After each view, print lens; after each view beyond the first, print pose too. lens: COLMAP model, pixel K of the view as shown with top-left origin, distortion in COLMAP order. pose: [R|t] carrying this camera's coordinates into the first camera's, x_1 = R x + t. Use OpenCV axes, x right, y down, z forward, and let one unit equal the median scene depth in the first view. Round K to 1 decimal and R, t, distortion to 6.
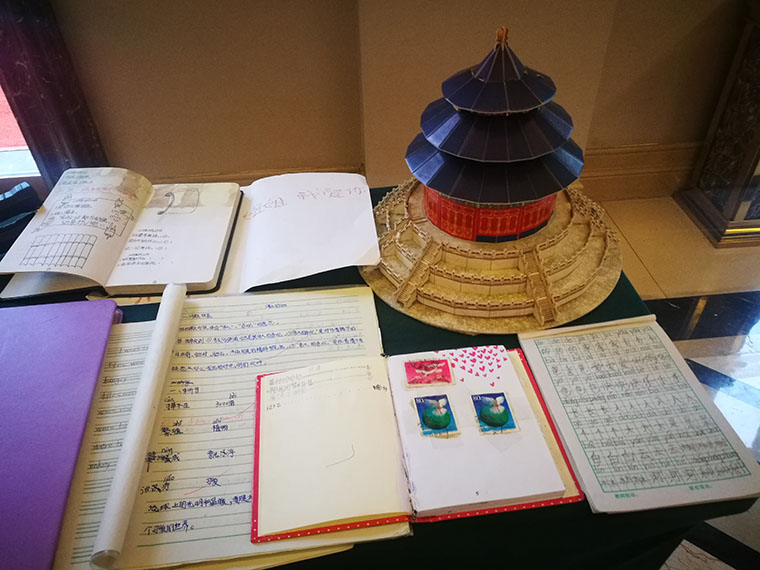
lens RADIAL K [[598.5, 0, 385.4], [0, 598.5, 290.9], [0, 0, 1]] dist [-0.044827, 0.063065]
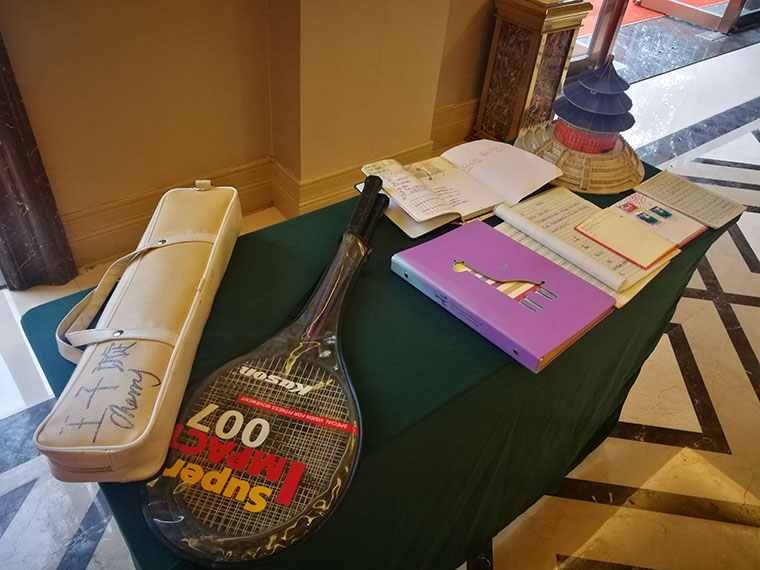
lens RADIAL K [[598.5, 0, 385.4], [0, 598.5, 290.9], [0, 0, 1]] dist [-0.044827, 0.063065]
pose [[0.829777, -0.285533, 0.479522, -0.555541], [0.270845, 0.957274, 0.101335, -0.012291], [-0.487969, 0.045791, 0.871659, -0.156601]]
